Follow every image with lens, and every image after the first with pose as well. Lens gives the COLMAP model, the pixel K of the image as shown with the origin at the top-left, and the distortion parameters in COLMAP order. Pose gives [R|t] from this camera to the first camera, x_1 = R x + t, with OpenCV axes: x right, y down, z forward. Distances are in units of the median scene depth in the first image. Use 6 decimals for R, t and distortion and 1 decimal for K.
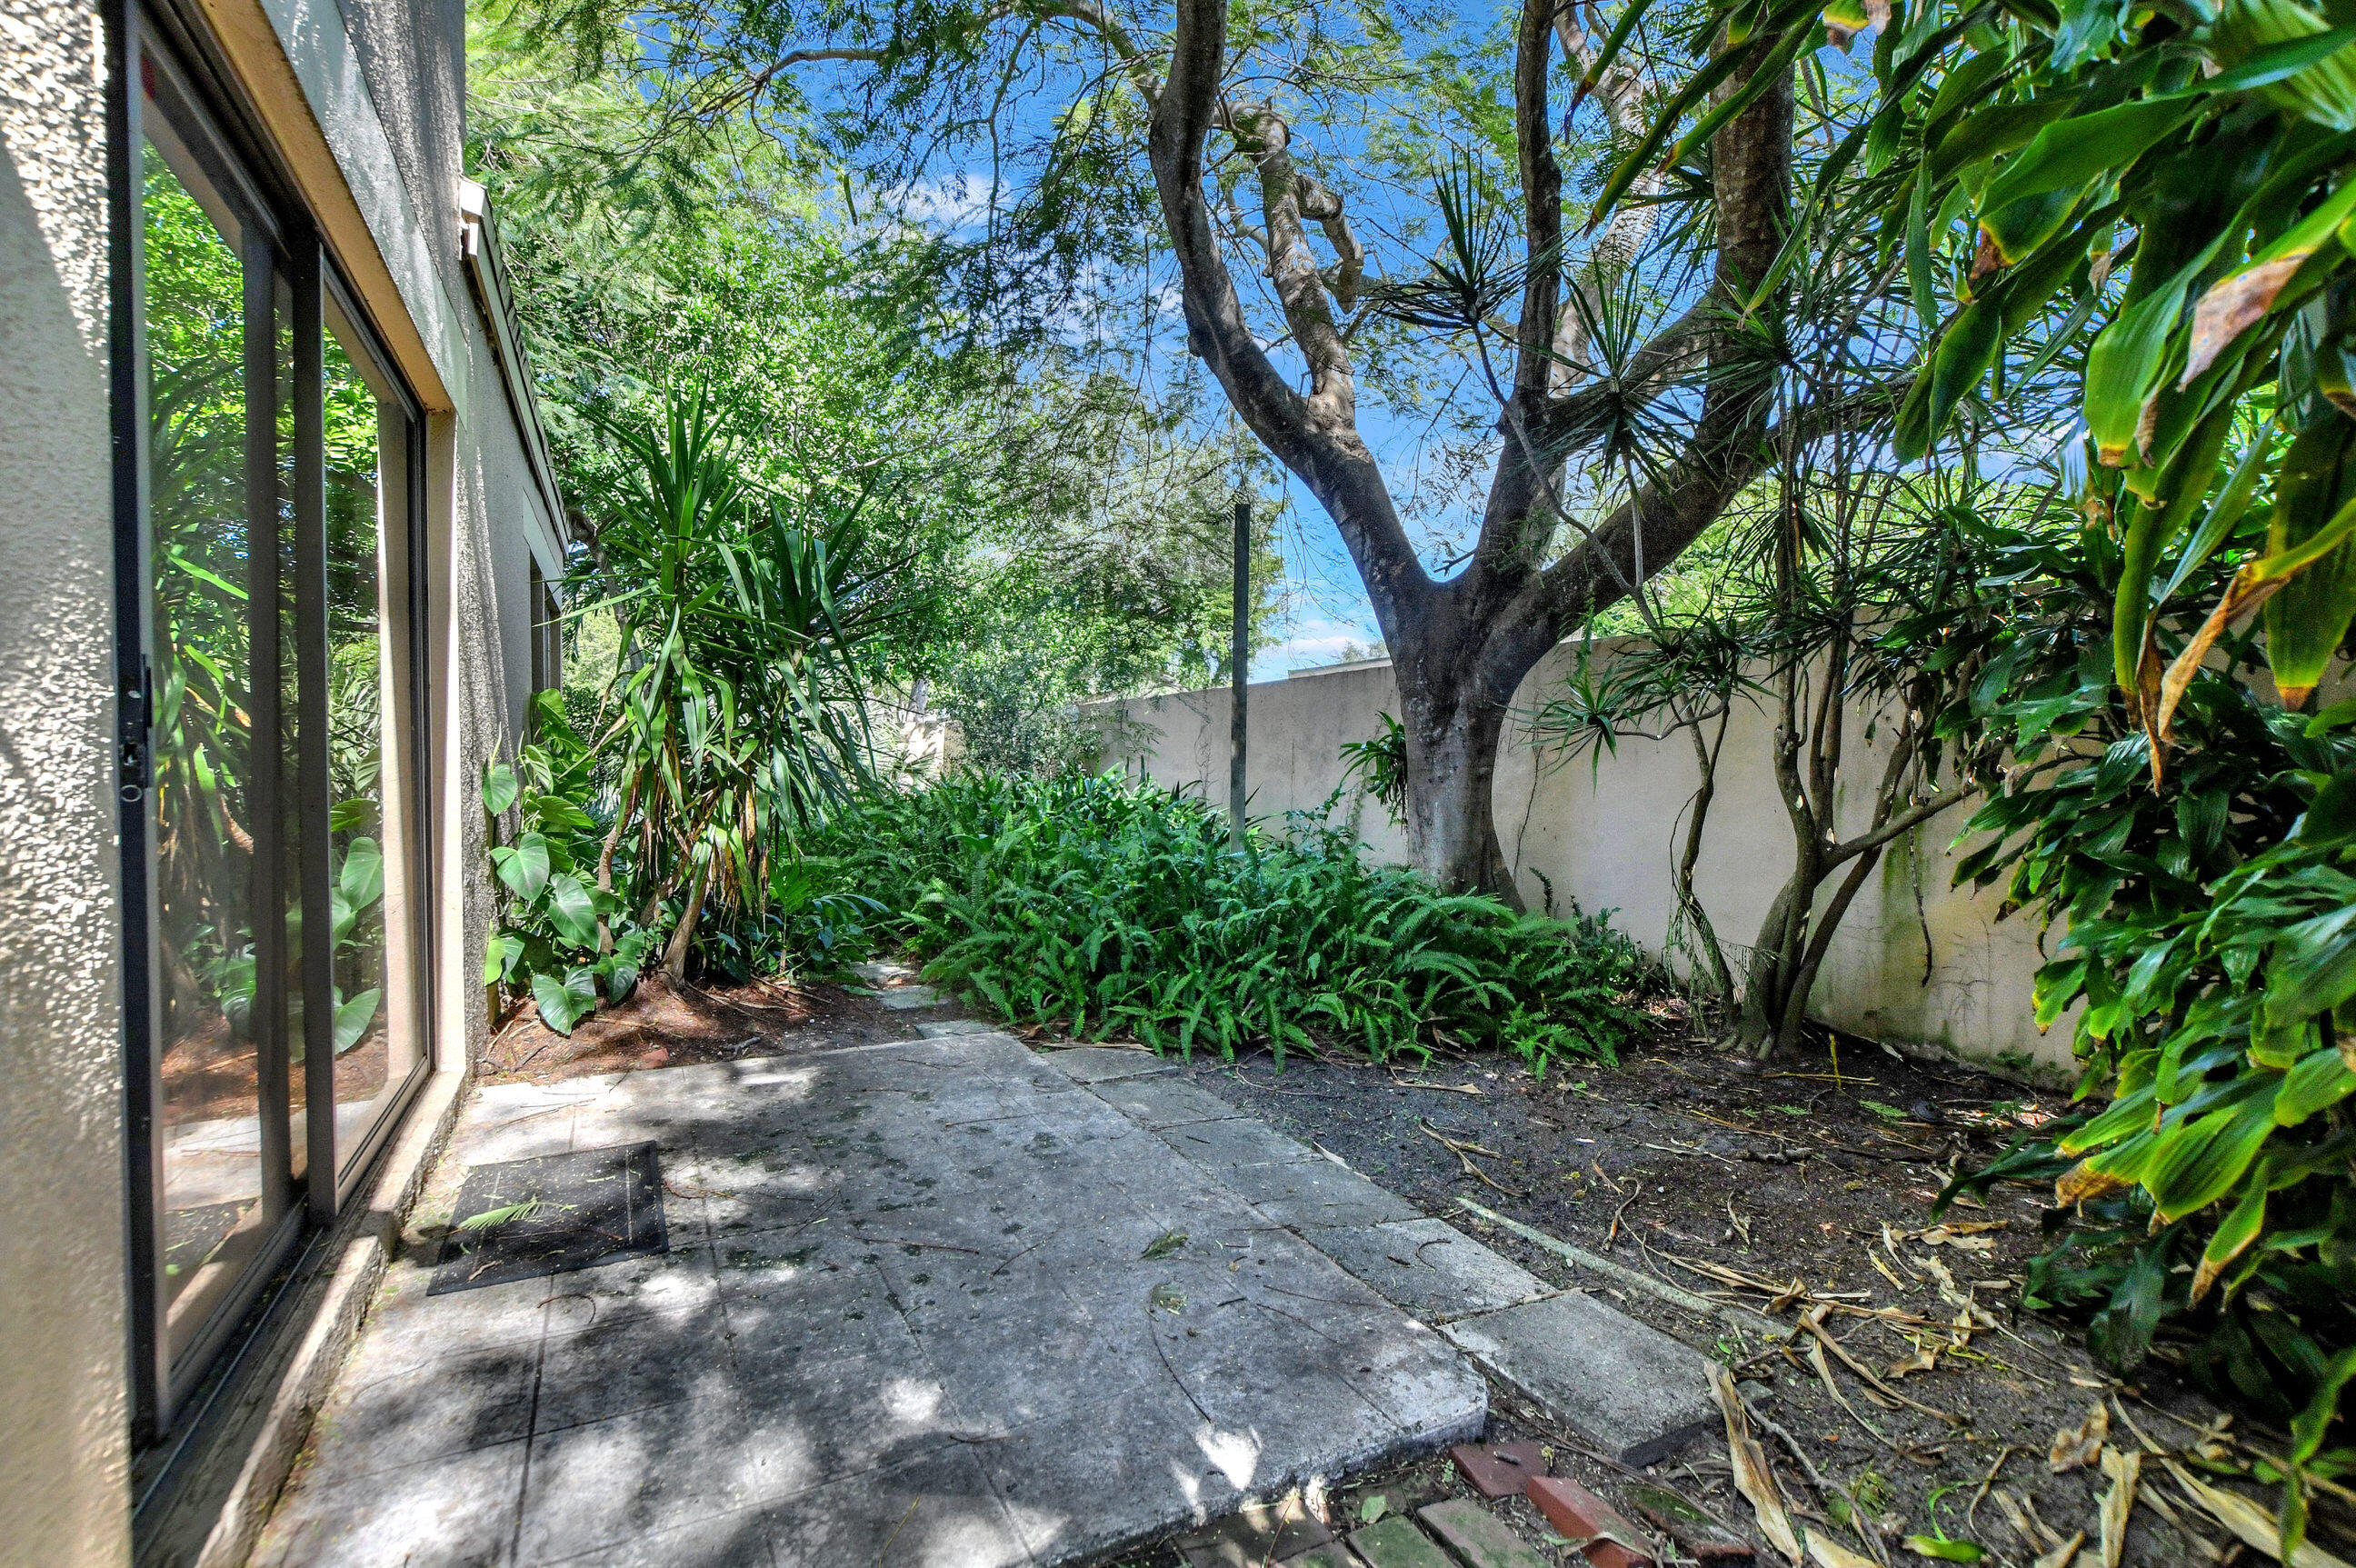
lens RADIAL K [[1055.4, 0, 1157.0], [0, 1055.4, 760.7], [0, 0, 1]] dist [-0.008904, 0.000741]
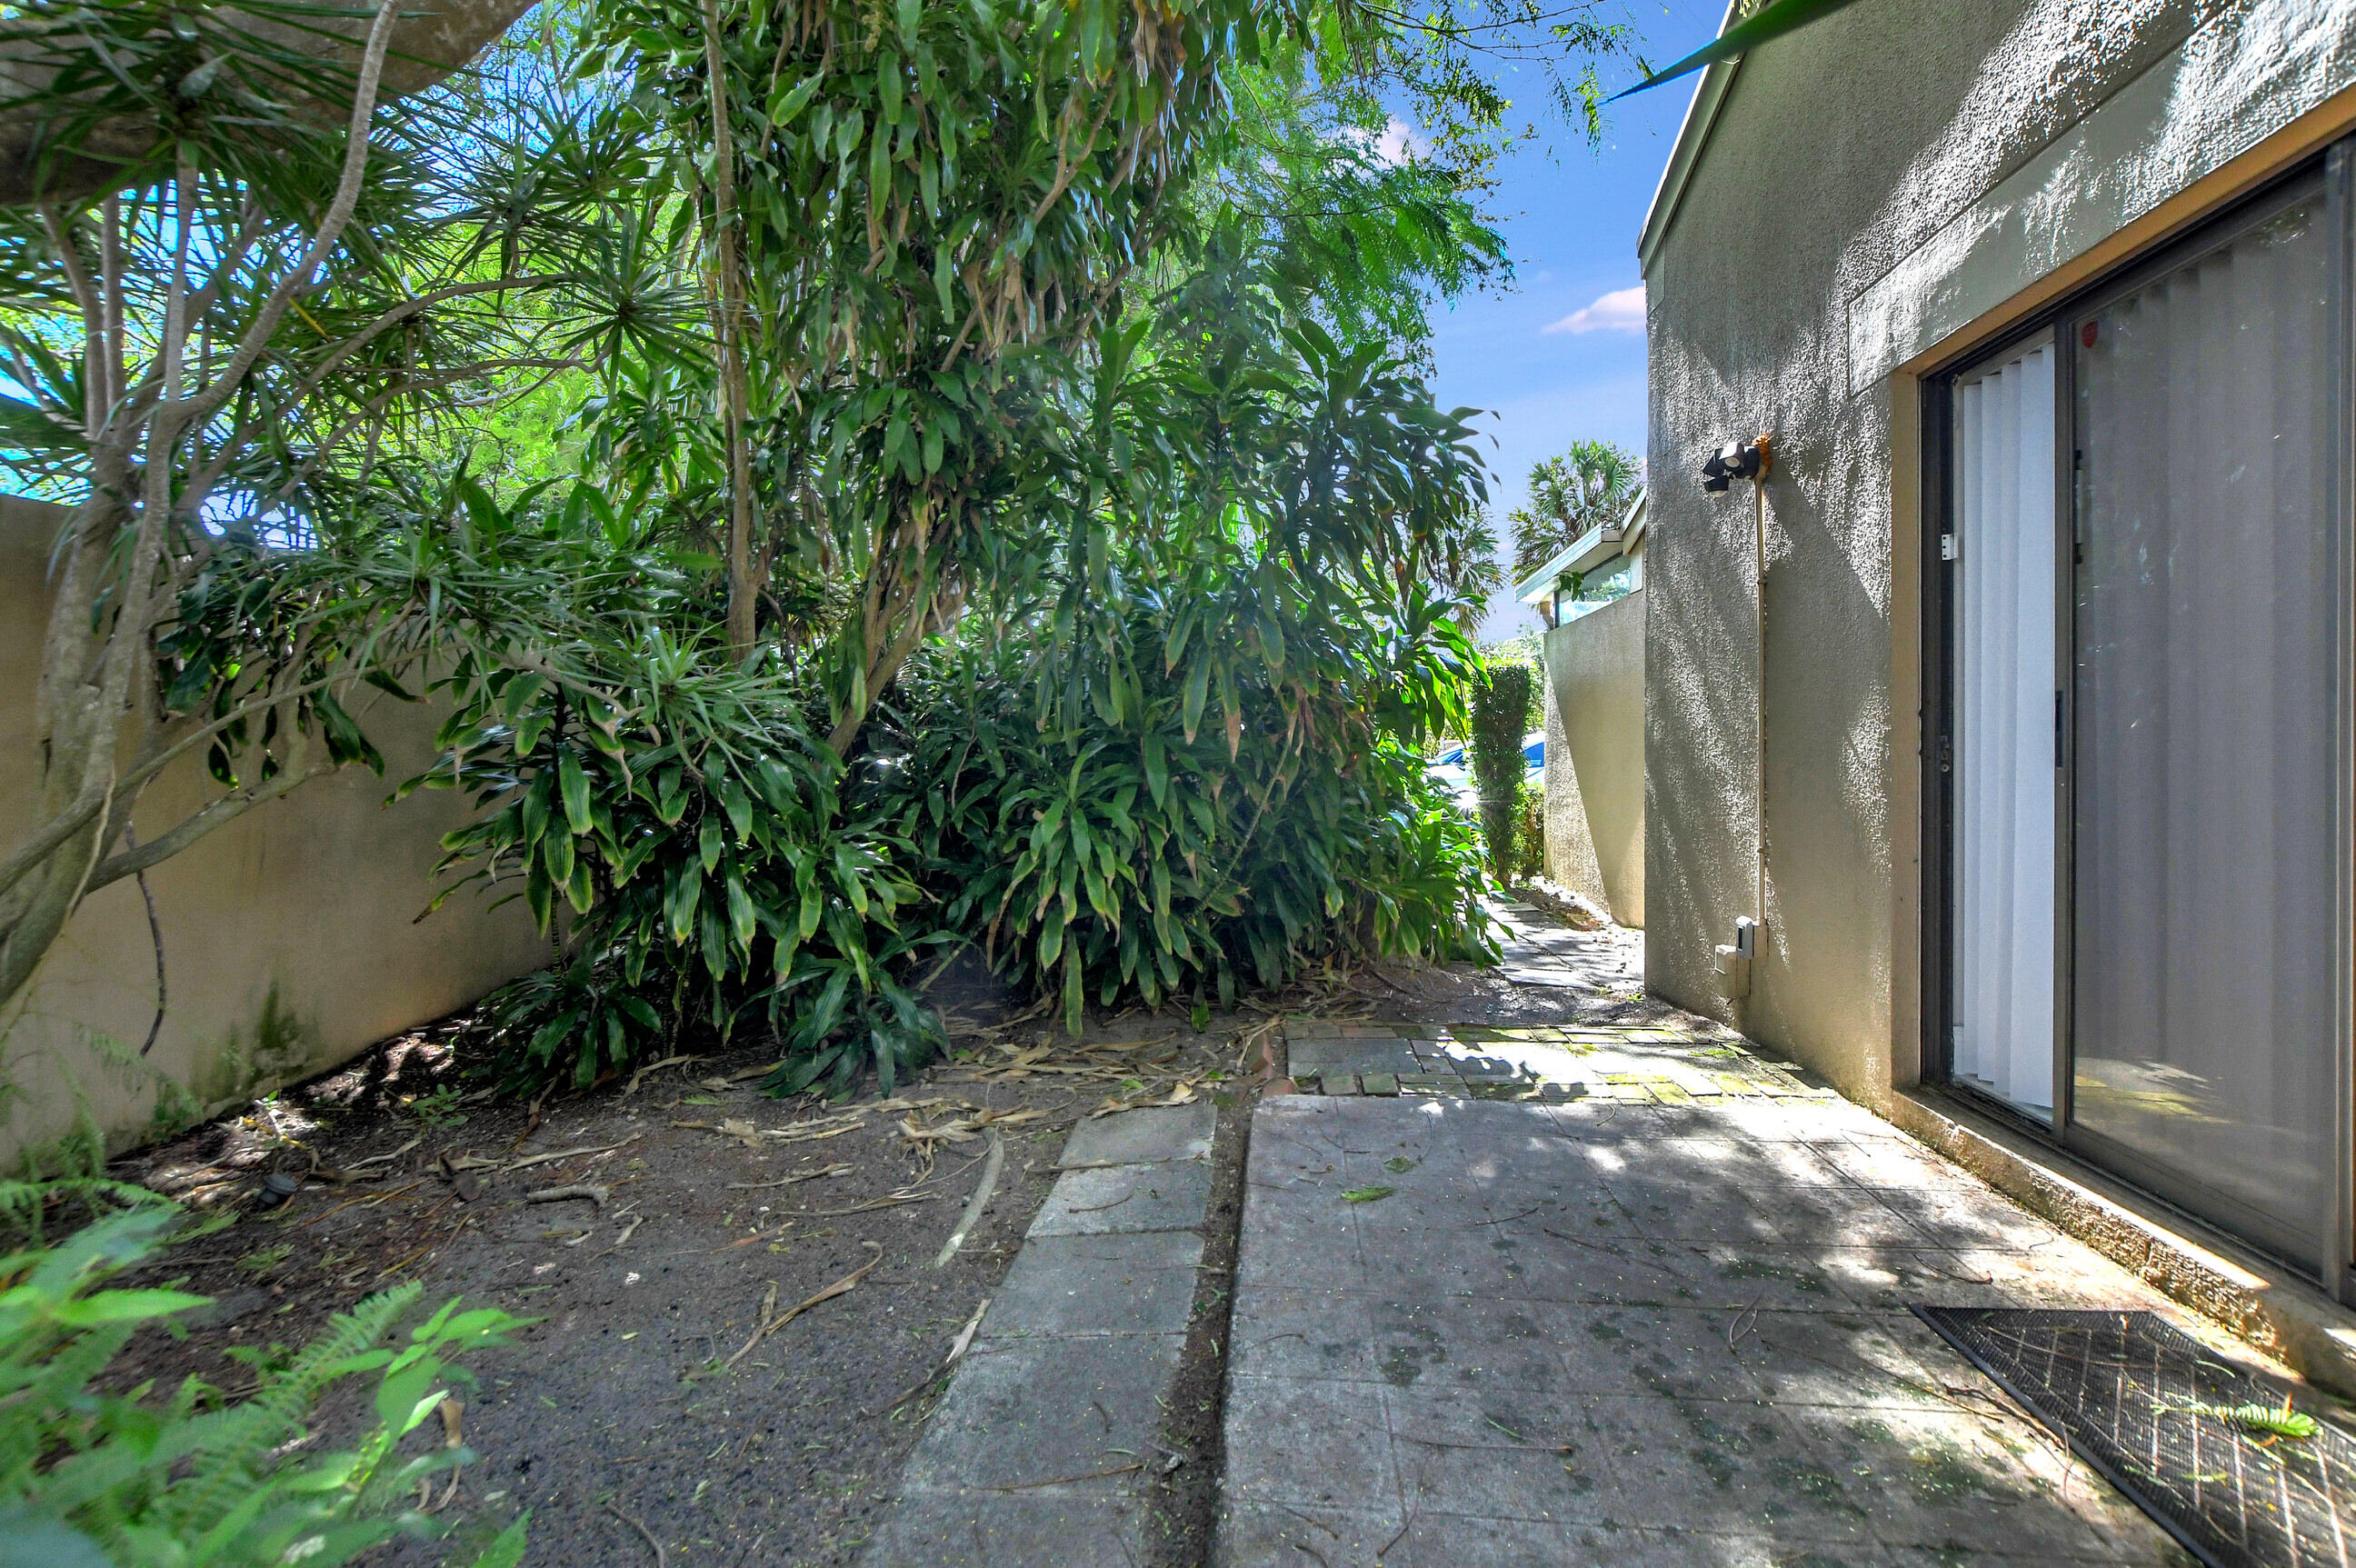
lens RADIAL K [[1055.4, 0, 1157.0], [0, 1055.4, 760.7], [0, 0, 1]] dist [-0.008904, 0.000741]
pose [[-0.829319, 0.003931, 0.558761, -0.431705], [0.006658, 0.999974, 0.002846, 0.001901], [-0.558736, 0.006080, -0.829324, 2.061597]]
